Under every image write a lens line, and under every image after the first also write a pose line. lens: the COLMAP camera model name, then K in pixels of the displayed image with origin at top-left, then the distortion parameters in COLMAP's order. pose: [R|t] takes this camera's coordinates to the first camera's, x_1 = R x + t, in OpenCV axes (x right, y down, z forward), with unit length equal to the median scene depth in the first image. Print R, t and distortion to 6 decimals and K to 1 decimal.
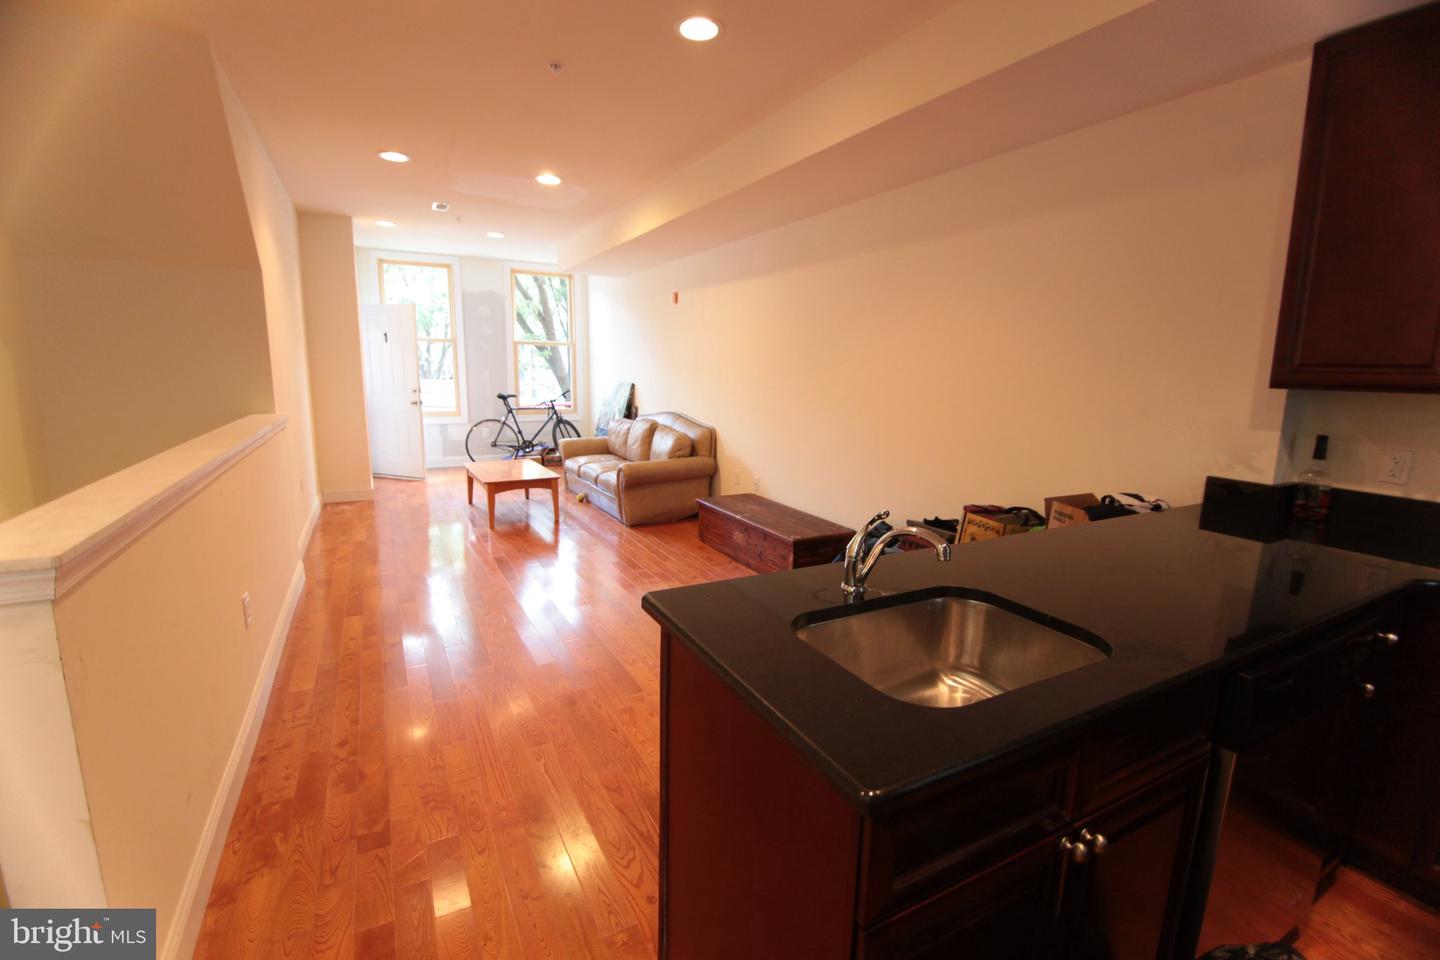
lens RADIAL K [[657.1, 0, 727.4], [0, 657.1, 485.4], [0, 0, 1]] dist [-0.007860, -0.007761]
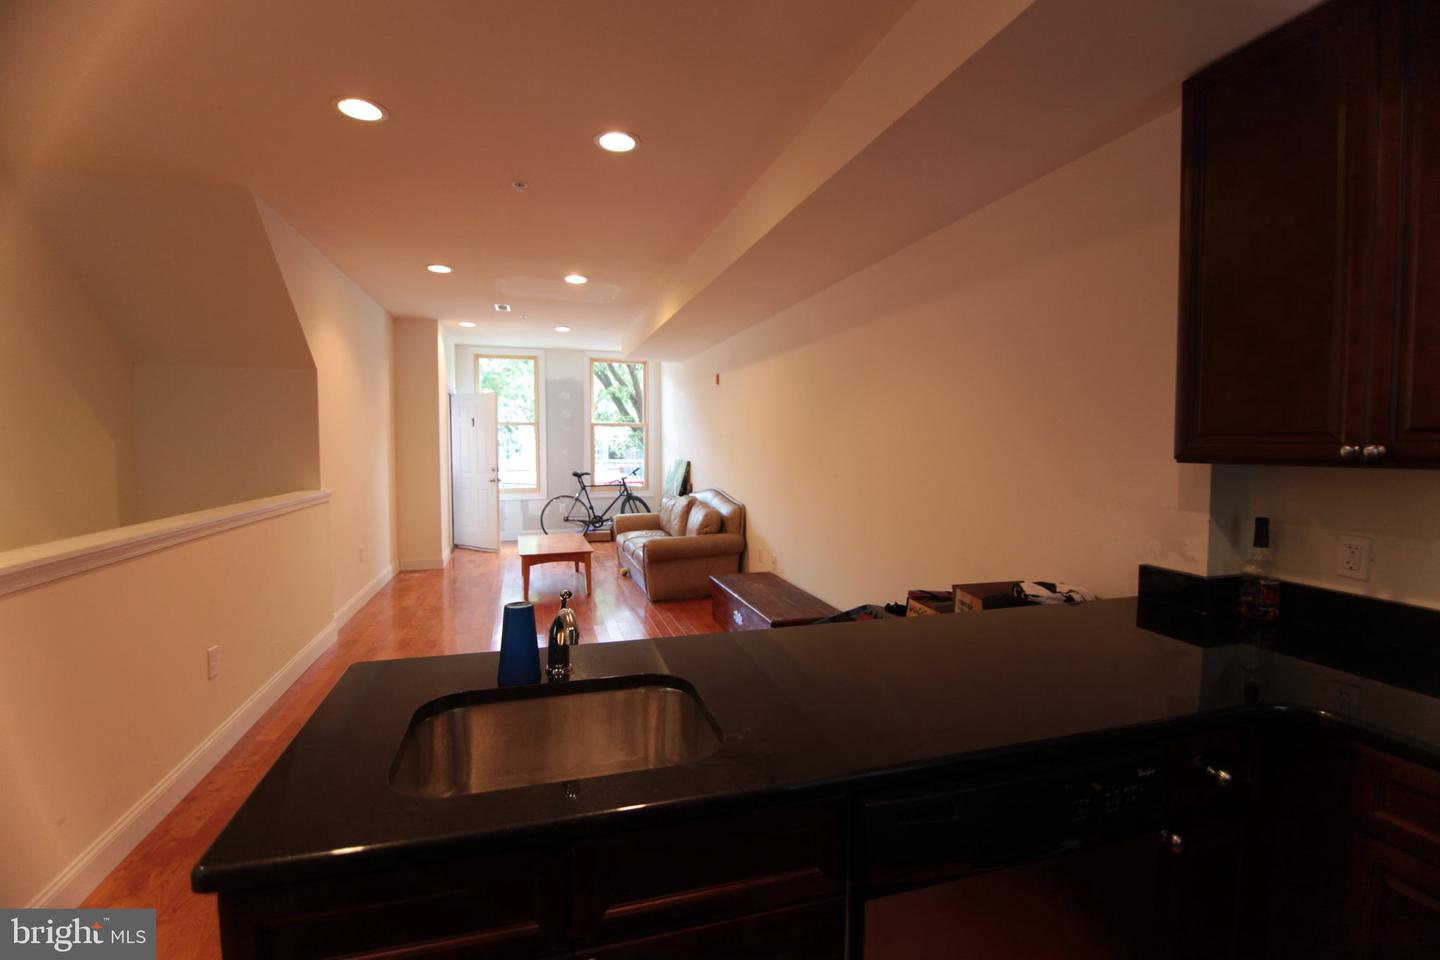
lens RADIAL K [[657.1, 0, 722.4], [0, 657.1, 482.4], [0, 0, 1]] dist [-0.007860, -0.007761]
pose [[0.978447, -0.001583, -0.206494, 0.170668], [-0.023292, 0.992743, -0.117976, -0.003193], [0.205182, 0.120243, 0.971309, 0.018414]]
